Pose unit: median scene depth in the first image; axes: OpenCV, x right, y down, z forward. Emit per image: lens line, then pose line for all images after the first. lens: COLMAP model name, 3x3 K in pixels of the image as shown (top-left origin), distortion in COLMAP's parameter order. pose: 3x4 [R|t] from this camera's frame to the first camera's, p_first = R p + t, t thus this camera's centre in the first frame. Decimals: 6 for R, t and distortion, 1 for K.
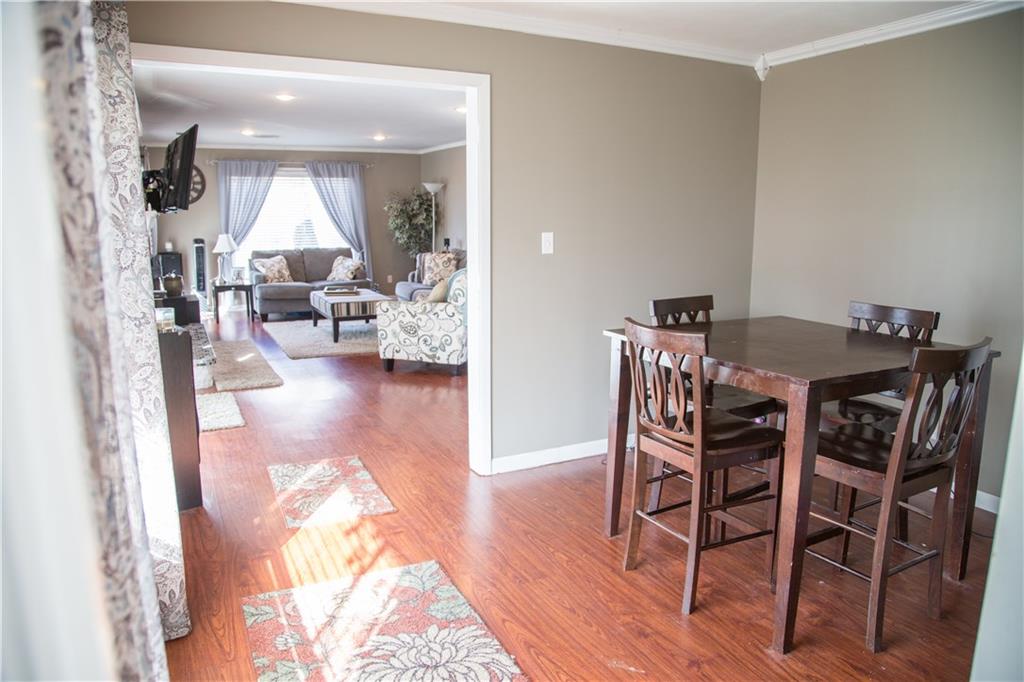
lens RADIAL K [[697.2, 0, 513.4], [0, 697.2, 336.2], [0, 0, 1]] dist [-0.092994, 0.018299]
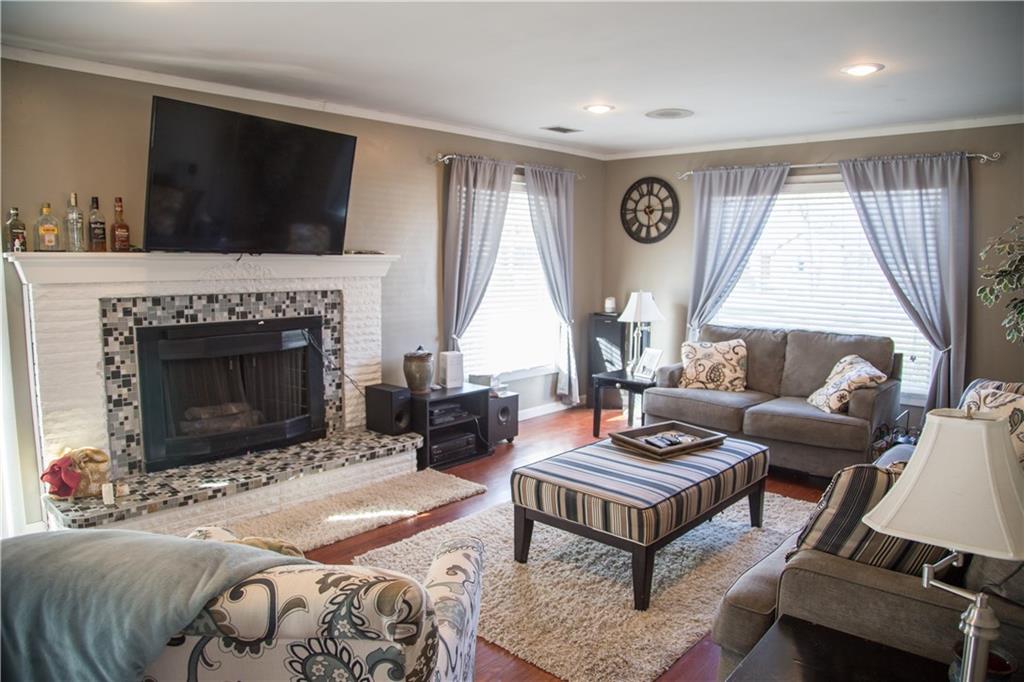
lens RADIAL K [[697.2, 0, 522.8], [0, 697.2, 339.4], [0, 0, 1]] dist [-0.092994, 0.018299]
pose [[0.358363, 0.112606, -0.926766, 0.100083], [-0.172419, 0.983605, 0.052841, -0.120246], [0.917523, 0.140856, 0.371903, 0.671683]]
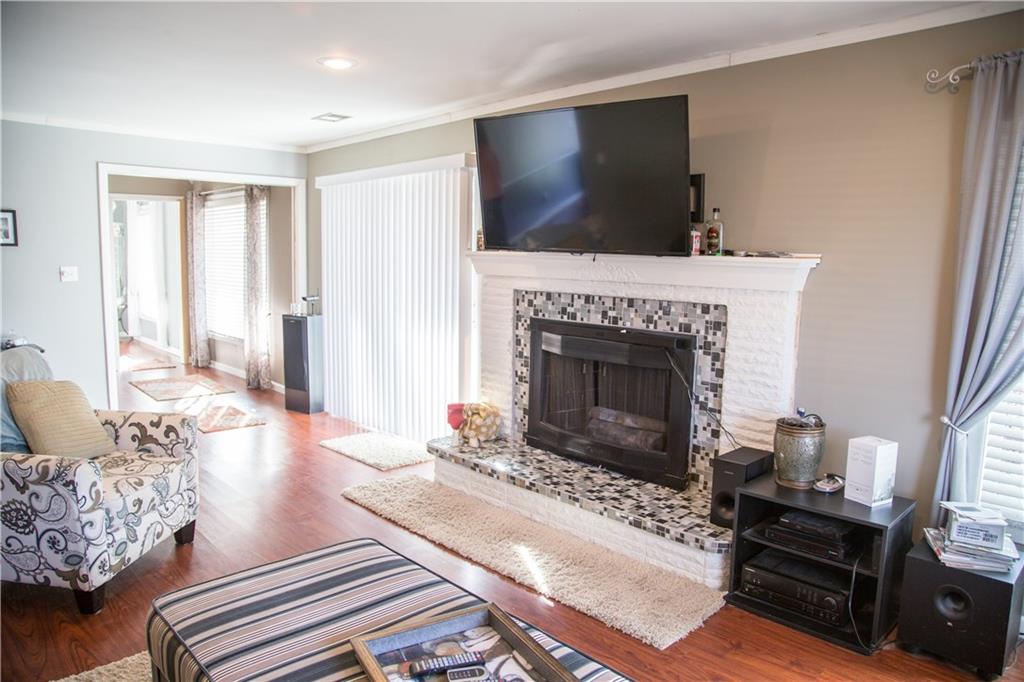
lens RADIAL K [[697.2, 0, 518.0], [0, 697.2, 342.8], [0, 0, 1]] dist [-0.092994, 0.018299]
pose [[-0.954138, 0.010224, -0.299193, -0.186912], [-0.078216, 0.956189, 0.282109, -0.179242], [0.288969, 0.292573, -0.911536, 1.023007]]
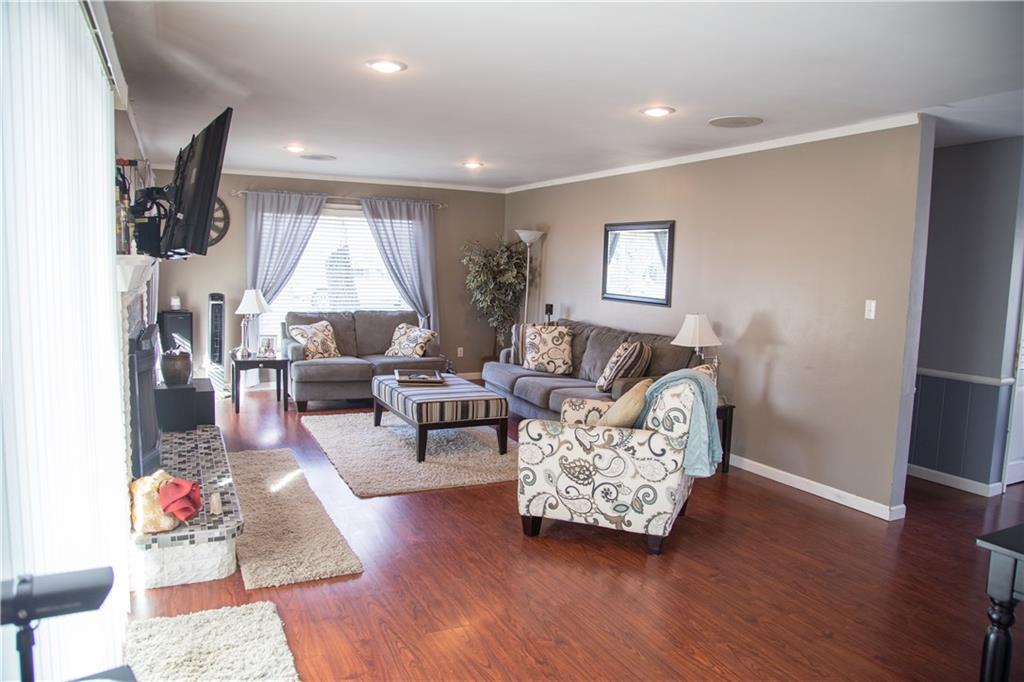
lens RADIAL K [[697.2, 0, 509.3], [0, 697.2, 340.5], [0, 0, 1]] dist [-0.092994, 0.018299]
pose [[0.999445, 0.028785, -0.016764, -0.132267], [-0.029905, 0.997035, -0.070907, -0.050393], [0.014673, 0.071369, 0.997342, 0.272373]]
